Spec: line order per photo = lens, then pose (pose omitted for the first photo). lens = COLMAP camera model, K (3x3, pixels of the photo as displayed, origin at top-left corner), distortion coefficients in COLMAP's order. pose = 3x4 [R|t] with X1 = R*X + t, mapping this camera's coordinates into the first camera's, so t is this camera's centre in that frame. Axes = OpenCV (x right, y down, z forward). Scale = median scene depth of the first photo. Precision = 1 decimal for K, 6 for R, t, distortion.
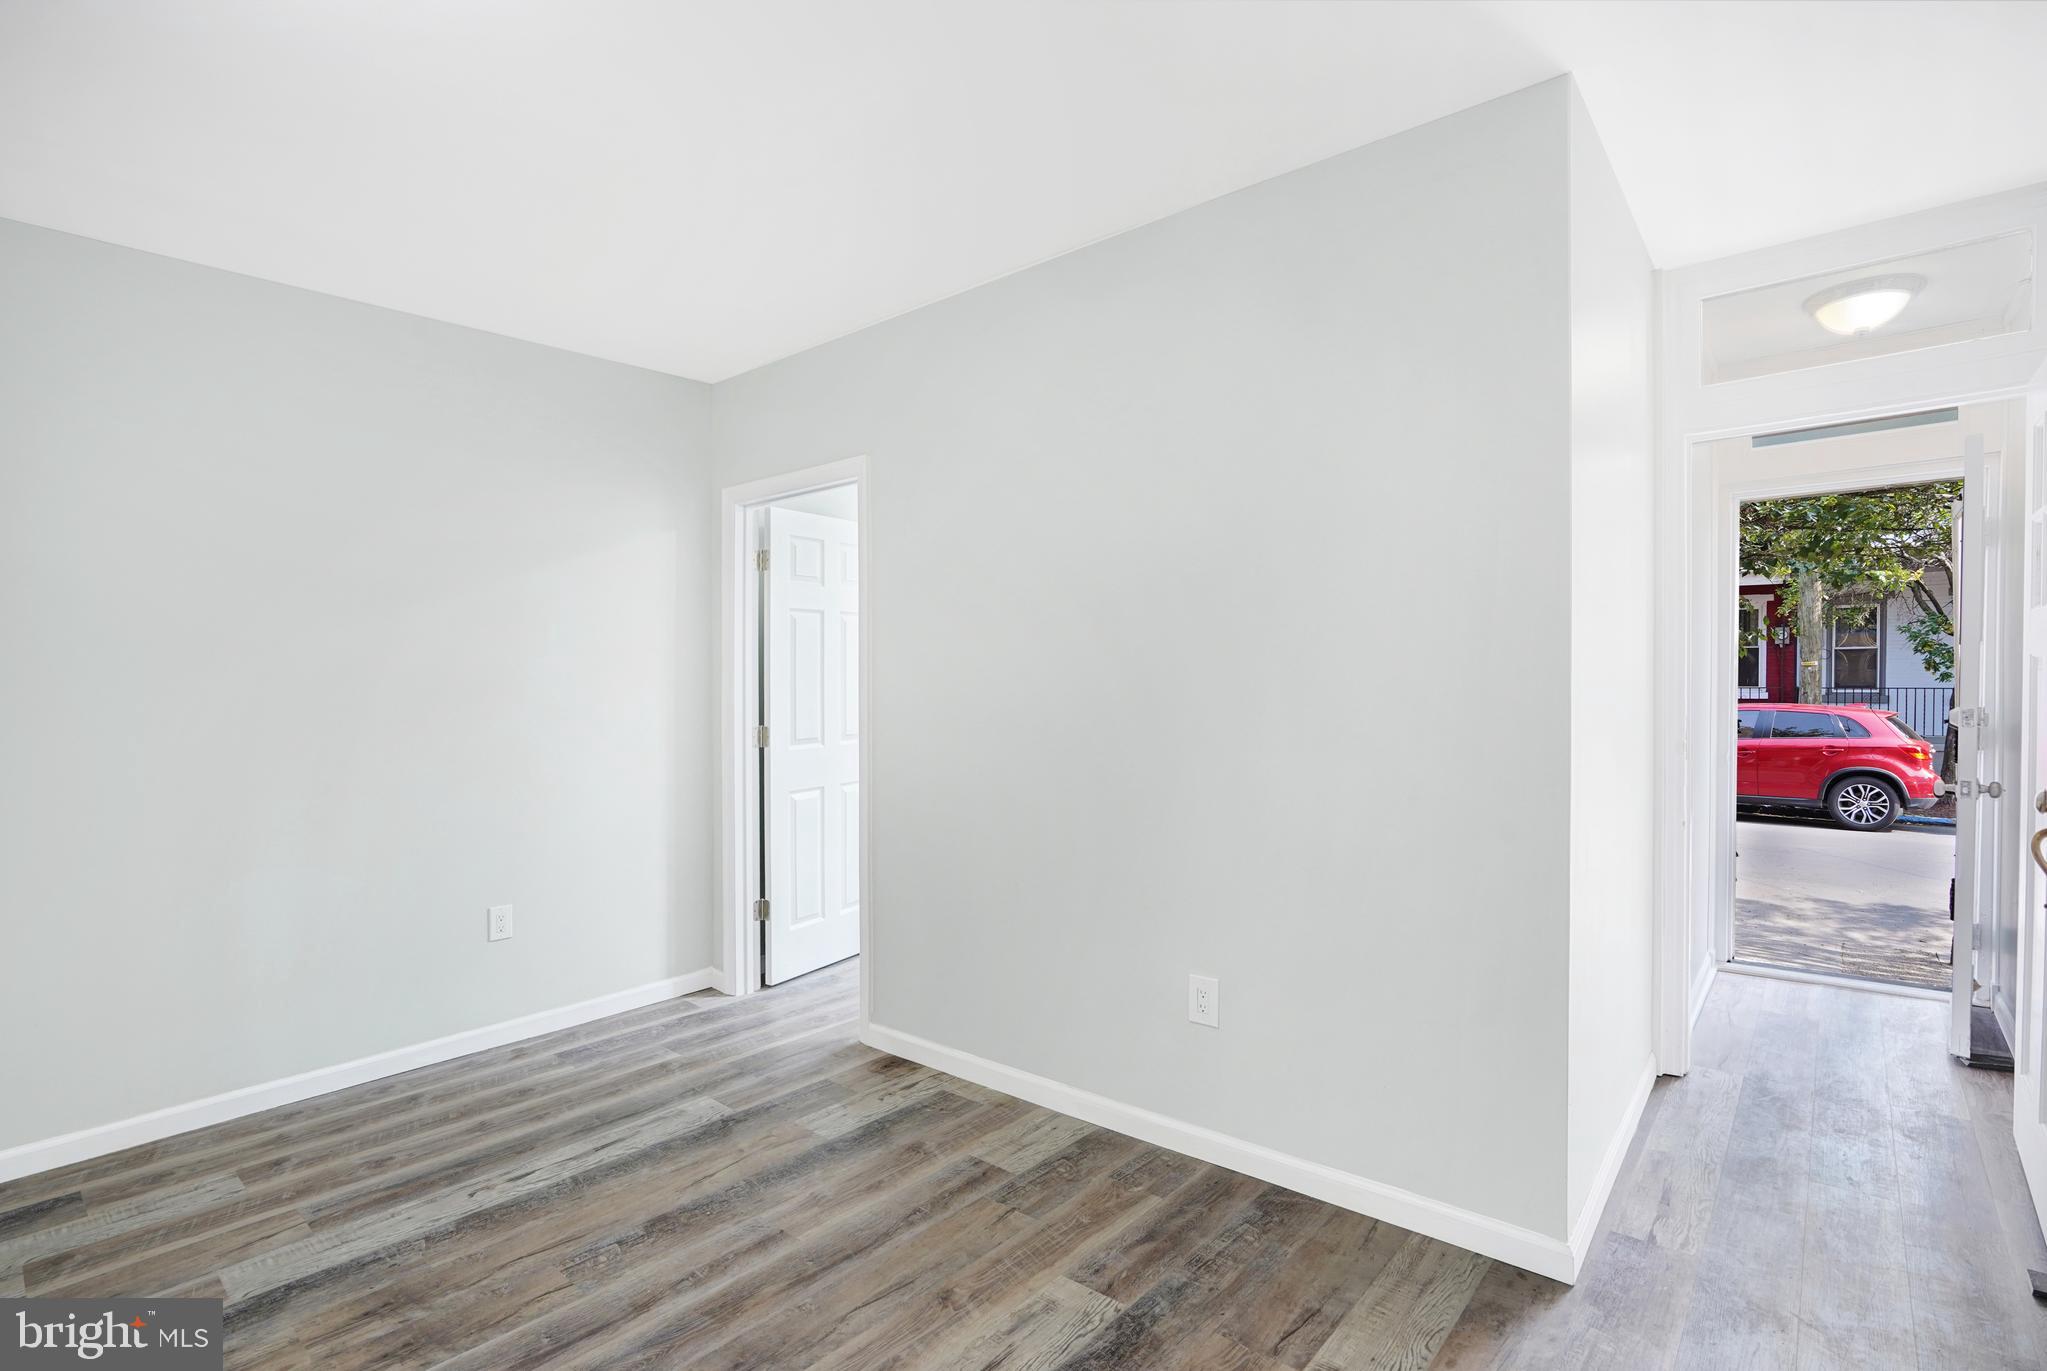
lens RADIAL K [[958.5, 0, 1023.3], [0, 958.5, 690.4], [0, 0, 1]] dist [-0.036988, 0.009347]
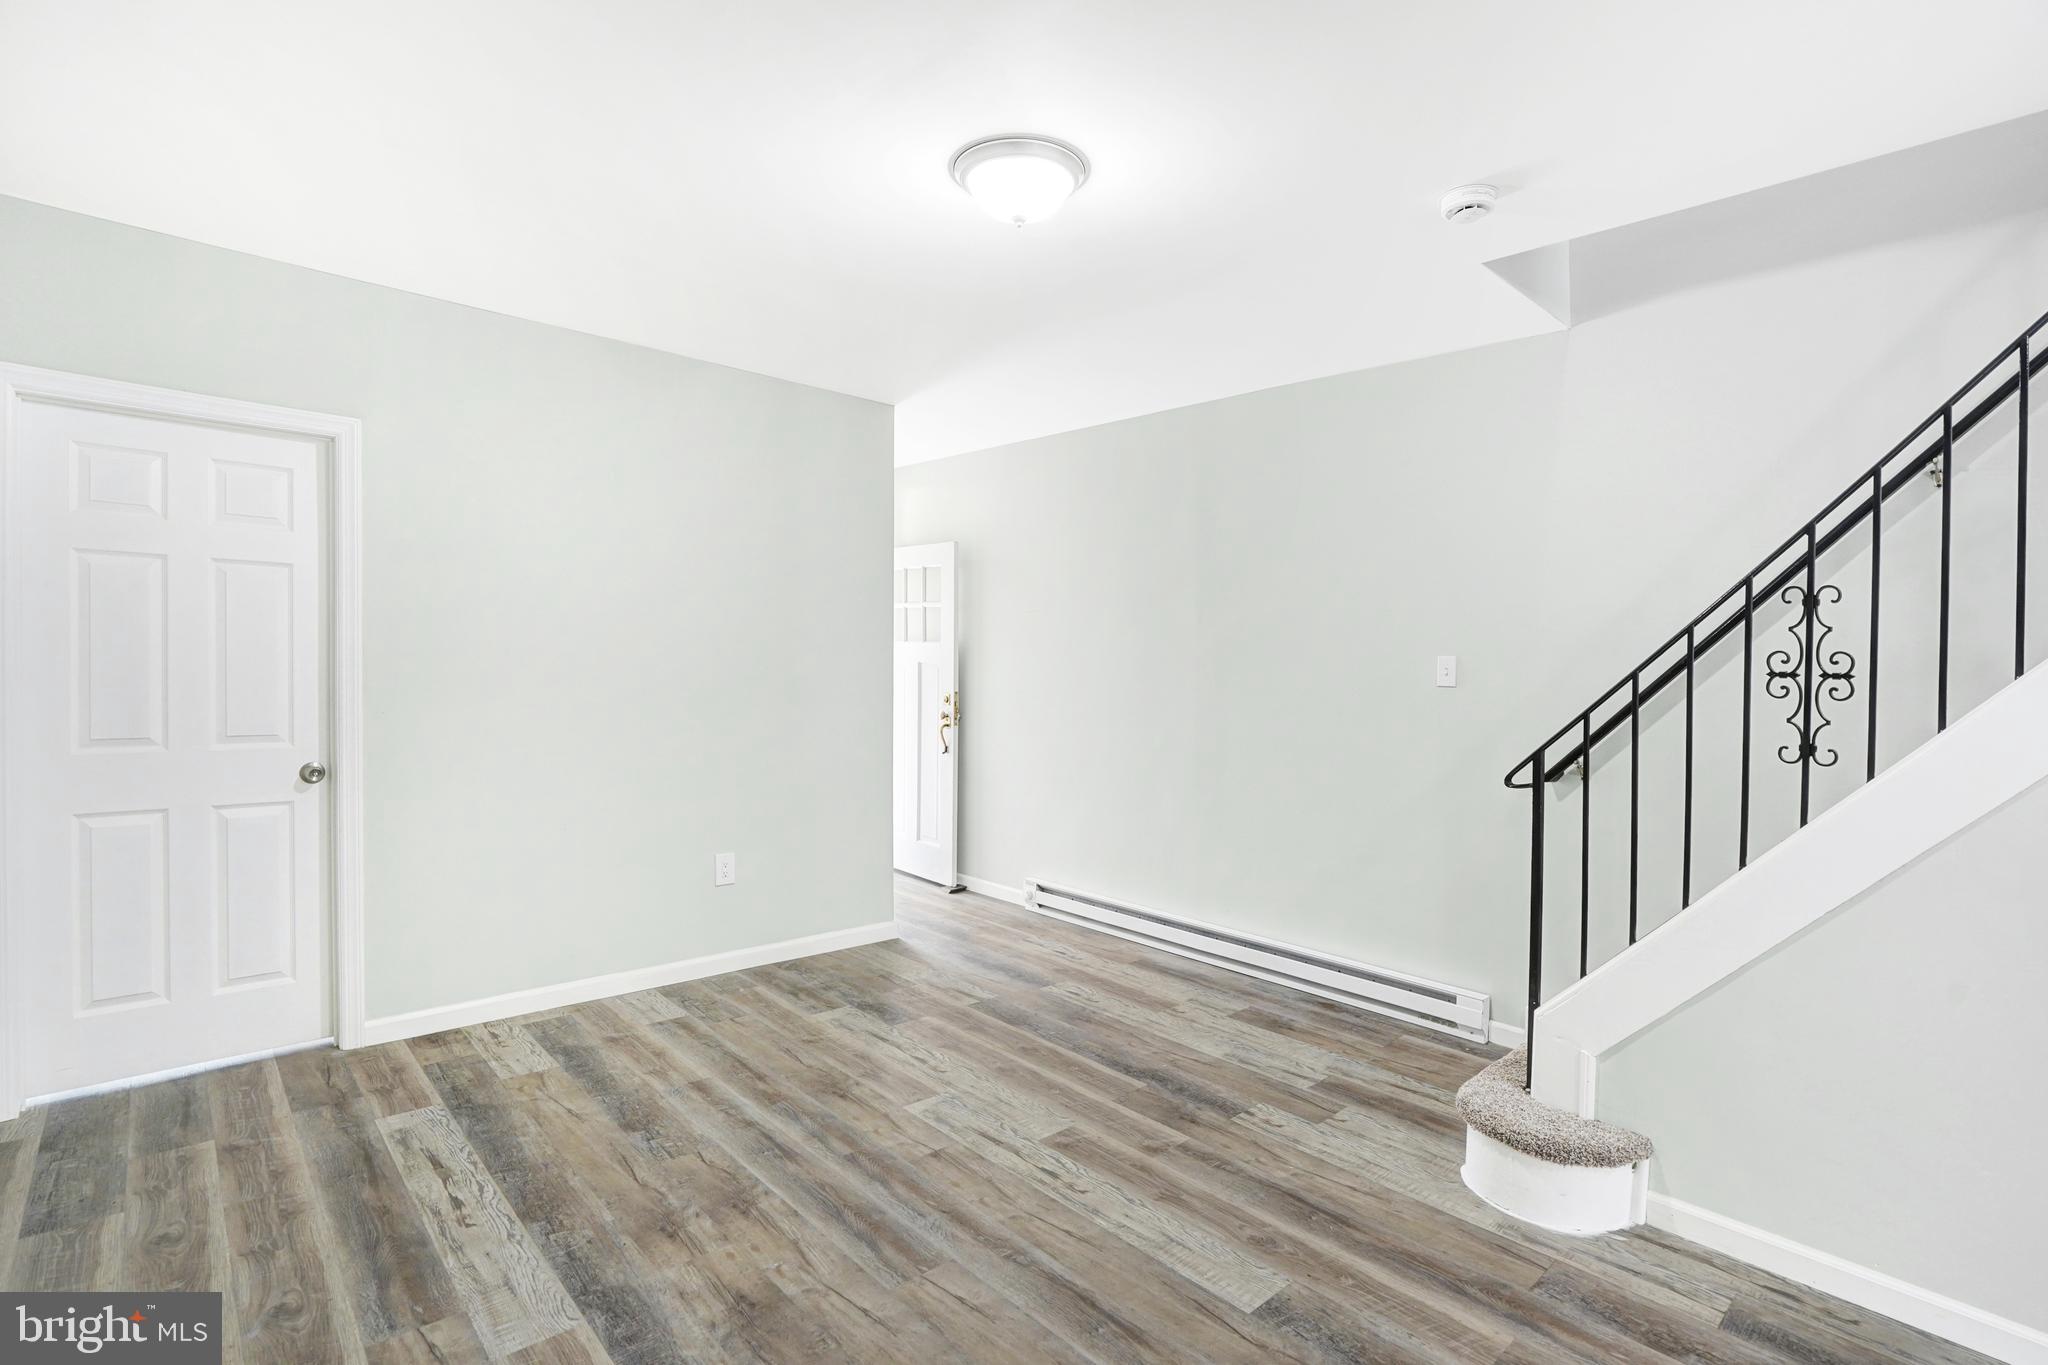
lens RADIAL K [[958.9, 0, 1007.8], [0, 958.9, 690.0], [0, 0, 1]] dist [-0.036988, 0.009347]
pose [[0.133036, -0.012282, 0.991035, -1.382638], [-0.016256, 0.999762, 0.014572, 0.004052], [-0.990978, -0.018049, 0.132805, 0.375042]]
